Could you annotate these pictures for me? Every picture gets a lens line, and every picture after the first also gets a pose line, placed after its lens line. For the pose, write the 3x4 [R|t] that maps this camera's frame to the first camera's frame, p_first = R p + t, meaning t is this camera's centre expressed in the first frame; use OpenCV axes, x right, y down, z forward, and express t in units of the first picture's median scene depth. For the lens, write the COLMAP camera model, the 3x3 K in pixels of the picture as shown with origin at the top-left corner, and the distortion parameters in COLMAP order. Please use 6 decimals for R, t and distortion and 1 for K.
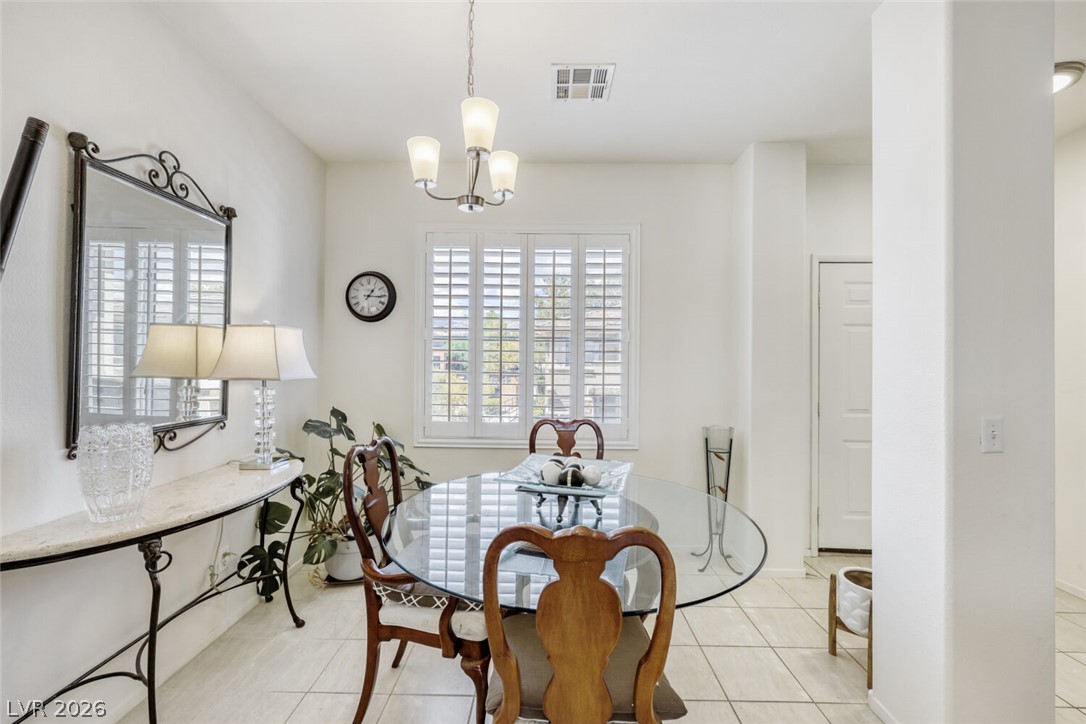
lens RADIAL K [[440.2, 0, 543.0], [0, 440.2, 362.0], [0, 0, 1]] dist [0.003251, 0.000056]
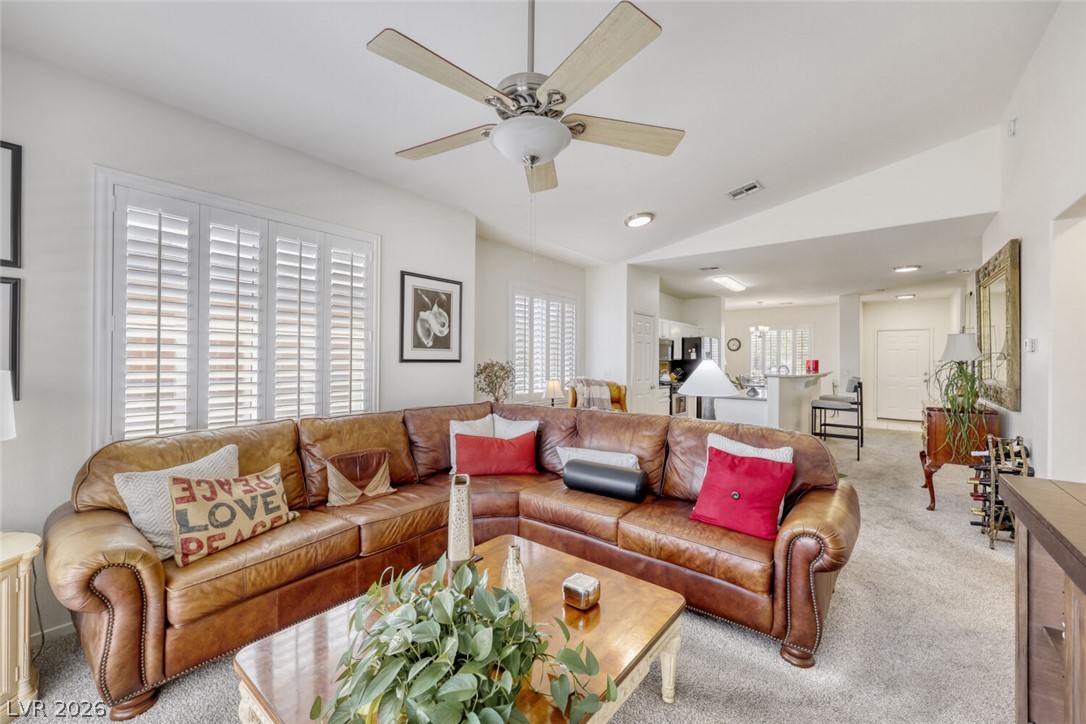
lens RADIAL K [[440.2, 0, 543.0], [0, 440.2, 362.0], [0, 0, 1]] dist [0.003251, 0.000056]
pose [[0.797918, 0.000156, -0.602766, 0.749034], [0.000107, 1.000000, 0.000400, 0.007432], [0.602766, -0.000384, 0.797918, -3.840252]]
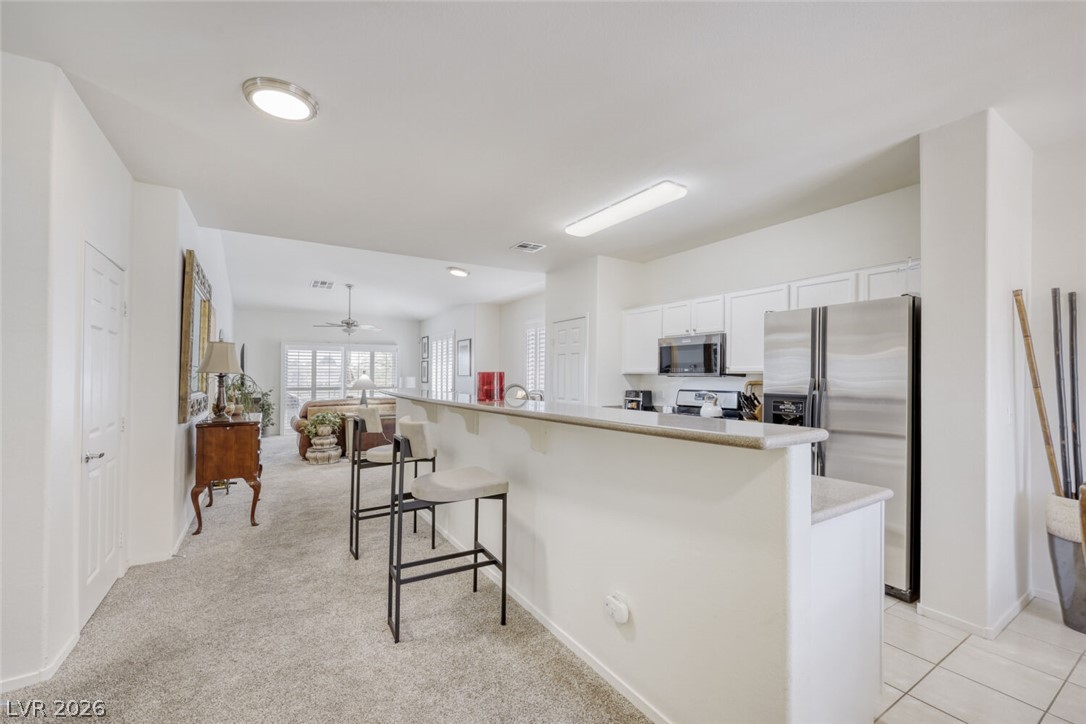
lens RADIAL K [[445.4, 0, 548.3], [0, 445.4, 368.4], [0, 0, 1]] dist [-0.001028, -0.000060]
pose [[-0.838396, -0.015101, -0.544852, 0.921974], [-0.007597, 0.999843, -0.016022, 0.001681], [0.545008, -0.009294, -0.838379, 0.449827]]
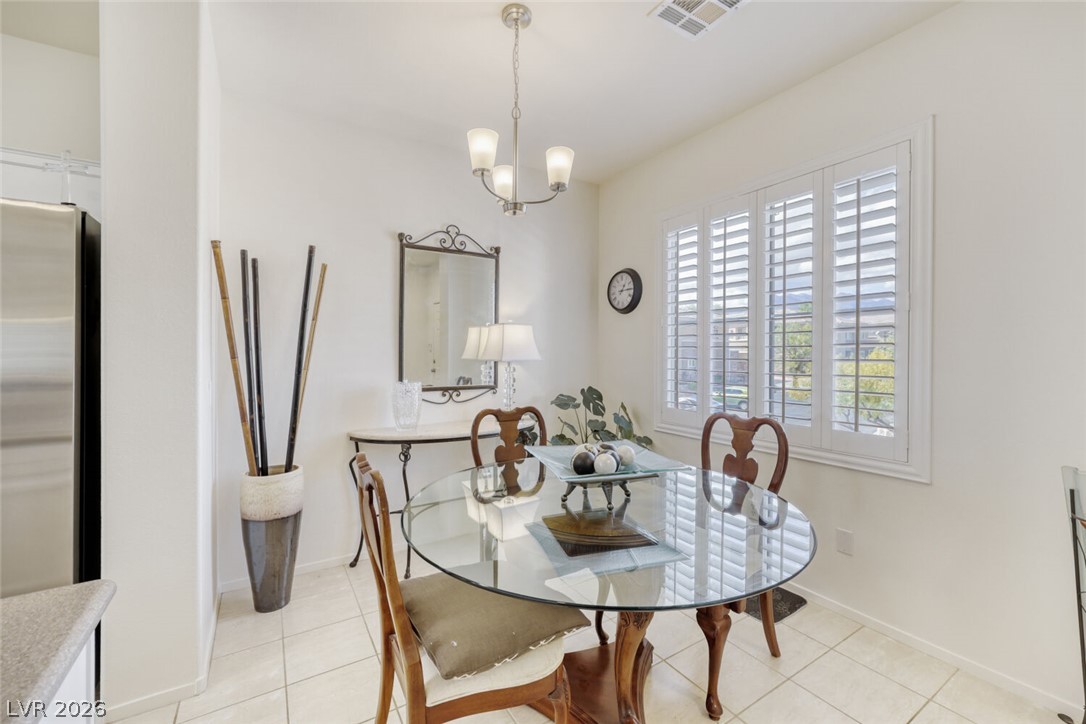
lens RADIAL K [[442.1, 0, 542.8], [0, 442.1, 357.8], [0, 0, 1]] dist [0.000703, 0.000082]
pose [[0.547514, -0.000300, -0.836797, 0.529384], [0.006266, 0.999973, 0.003741, 0.019408], [0.836773, -0.007292, 0.547501, 0.251283]]
